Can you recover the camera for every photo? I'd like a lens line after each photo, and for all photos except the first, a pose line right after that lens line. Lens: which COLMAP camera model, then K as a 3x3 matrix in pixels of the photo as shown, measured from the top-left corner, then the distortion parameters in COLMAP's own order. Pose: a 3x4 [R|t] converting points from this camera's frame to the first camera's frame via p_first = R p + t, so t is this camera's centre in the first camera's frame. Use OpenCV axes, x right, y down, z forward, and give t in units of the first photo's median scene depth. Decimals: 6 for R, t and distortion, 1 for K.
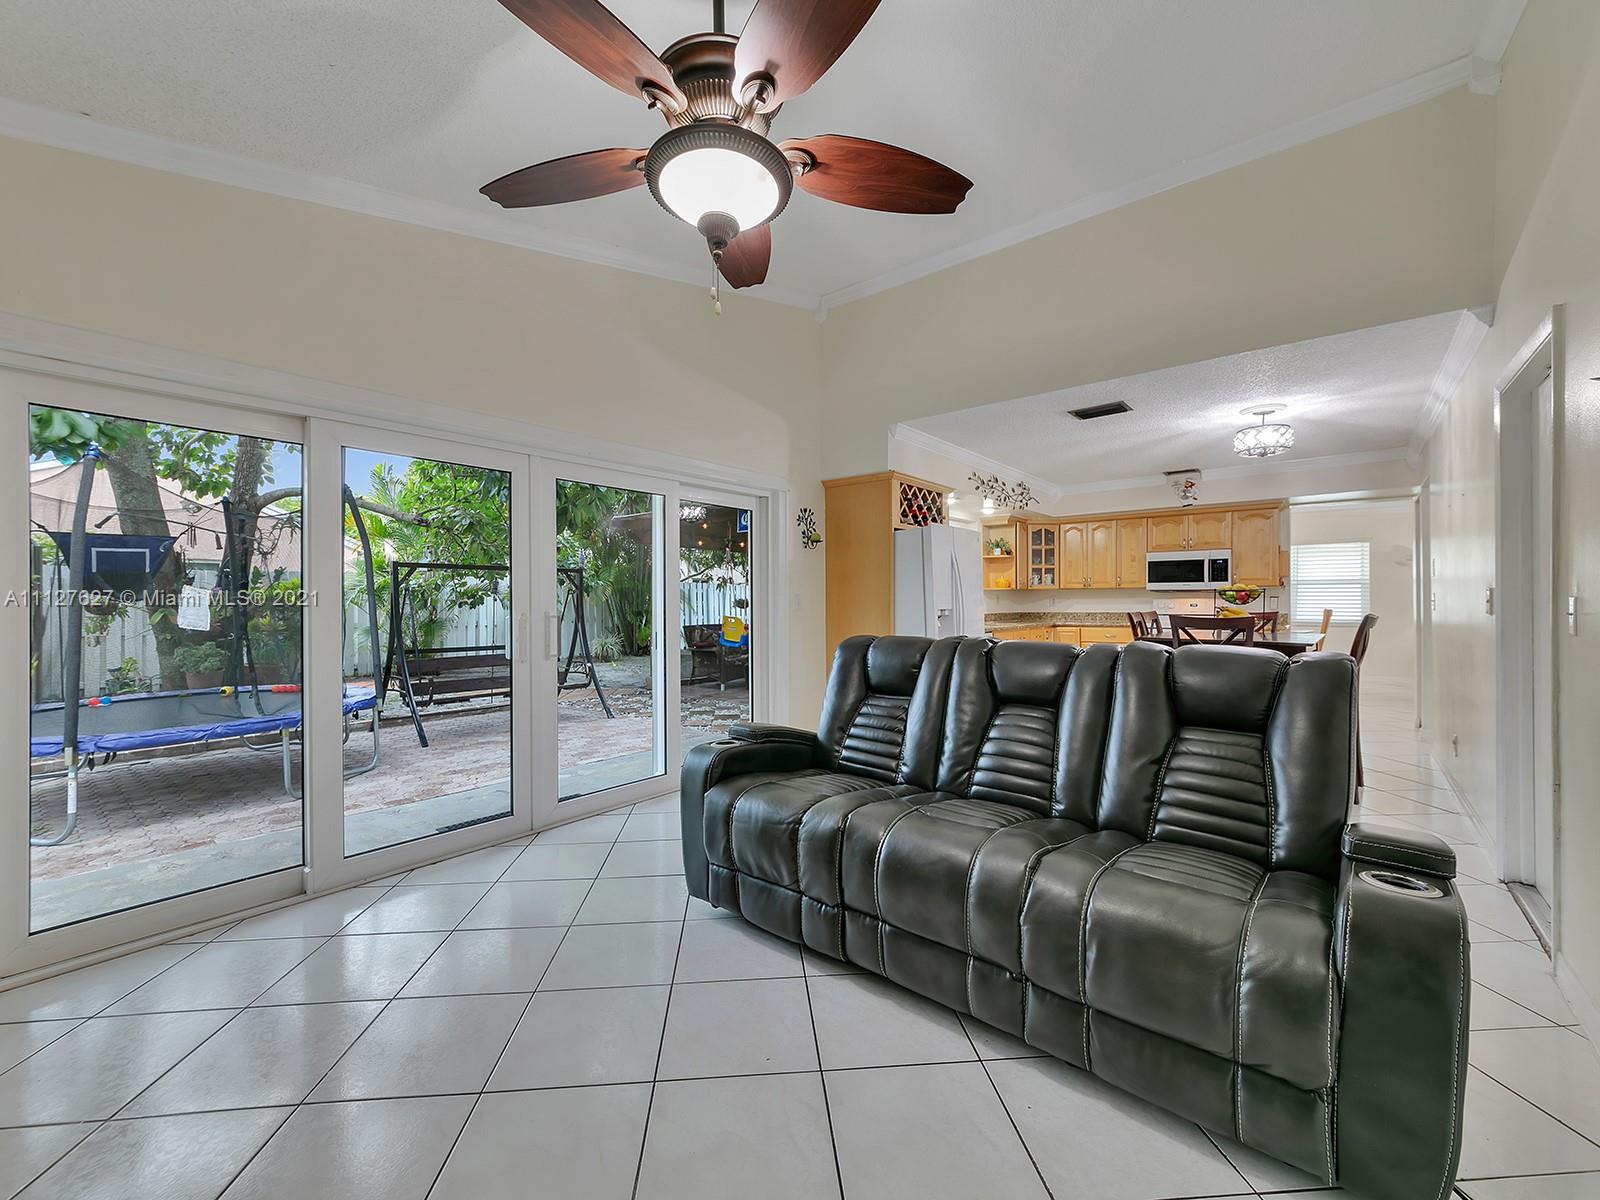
lens RADIAL K [[643.7, 0, 800.0], [0, 643.7, 600.0], [0, 0, 1]] dist [-0.000238, 0.000036]
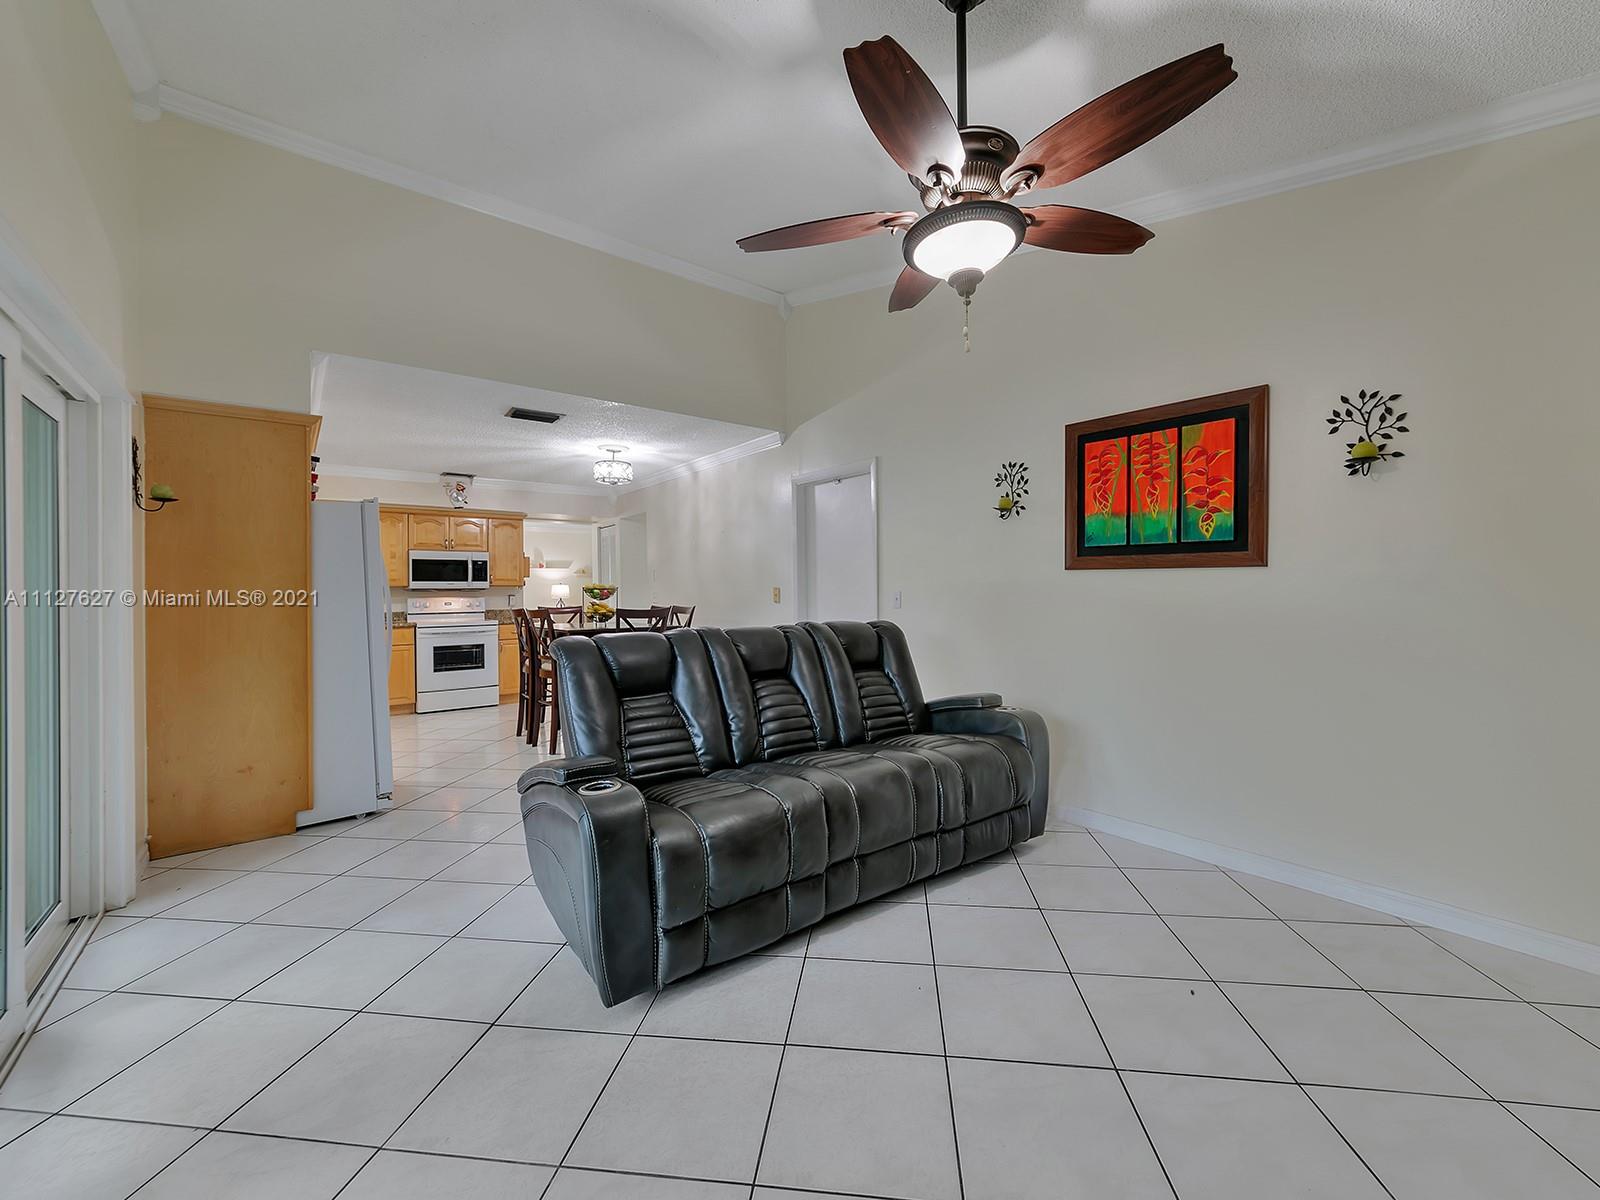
lens RADIAL K [[643.7, 0, 800.0], [0, 643.7, 600.0], [0, 0, 1]] dist [-0.000238, 0.000036]
pose [[0.201610, -0.010761, 0.979407, -0.382713], [0.012132, 0.999890, 0.008489, 0.000873], [-0.979391, 0.010171, 0.201718, 0.303077]]
